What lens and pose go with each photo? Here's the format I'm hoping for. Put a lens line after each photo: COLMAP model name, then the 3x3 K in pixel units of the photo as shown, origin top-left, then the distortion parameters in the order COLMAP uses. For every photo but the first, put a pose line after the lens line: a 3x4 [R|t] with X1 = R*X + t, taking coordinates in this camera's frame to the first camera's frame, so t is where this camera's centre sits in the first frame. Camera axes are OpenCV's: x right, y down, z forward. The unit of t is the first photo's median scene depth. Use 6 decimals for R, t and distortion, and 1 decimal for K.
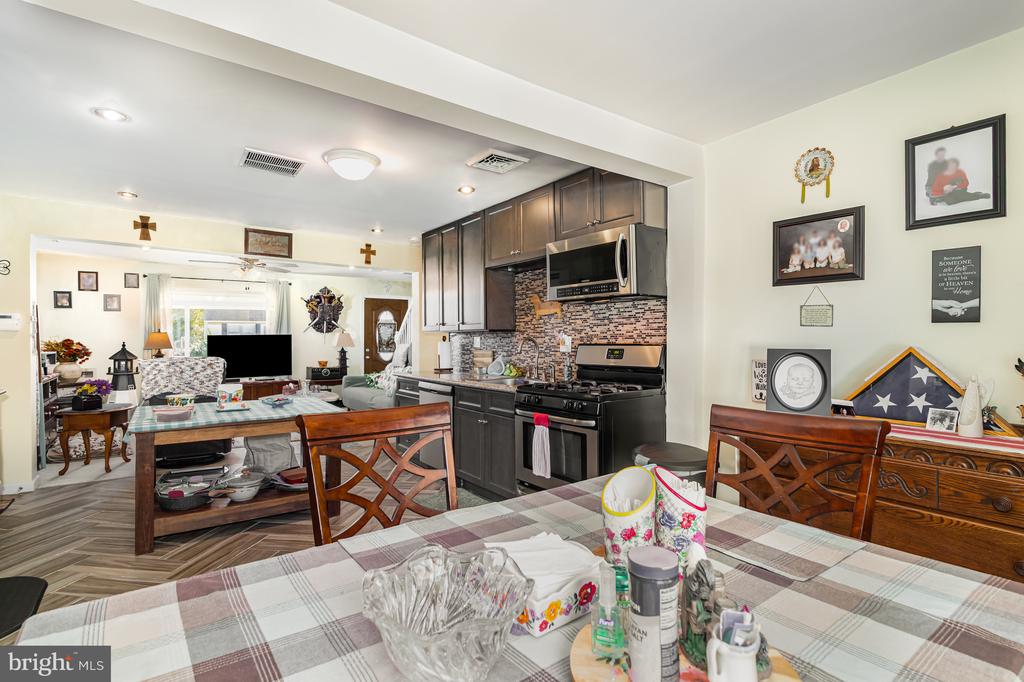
lens RADIAL K [[498.5, 0, 510.5], [0, 498.5, 338.7], [0, 0, 1]] dist [-0.005305, -0.000440]
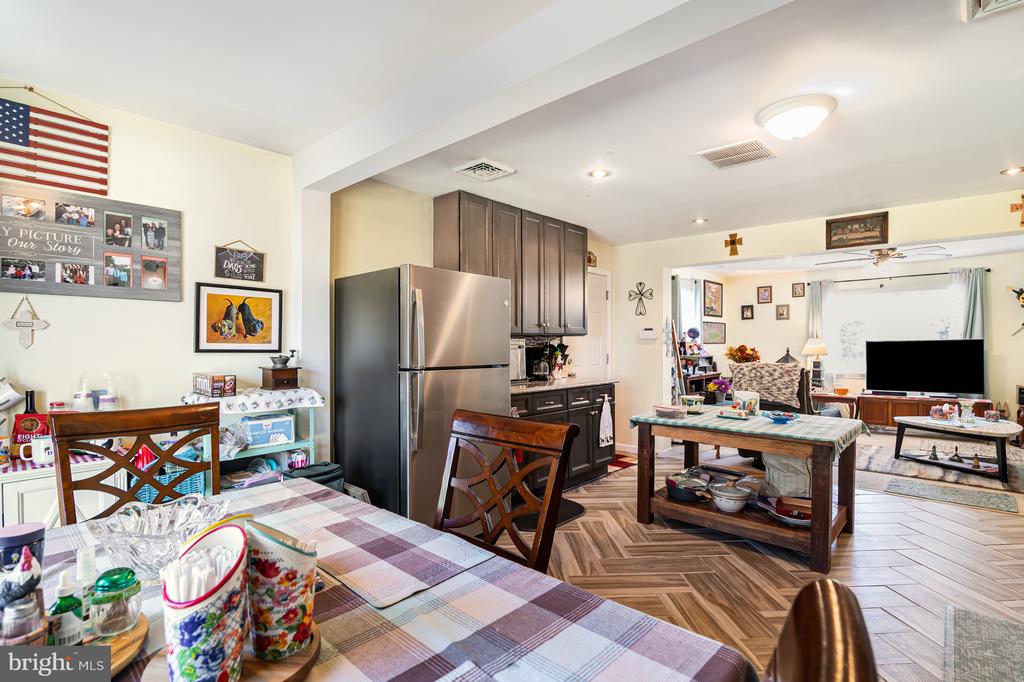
lens RADIAL K [[498.5, 0, 512.7], [0, 498.5, 346.3], [0, 0, 1]] dist [-0.005305, -0.000440]
pose [[0.179179, 0.003154, -0.983811, 0.196168], [-0.000235, 0.999995, 0.003163, -0.000009], [0.983817, -0.000335, 0.179179, 0.235308]]
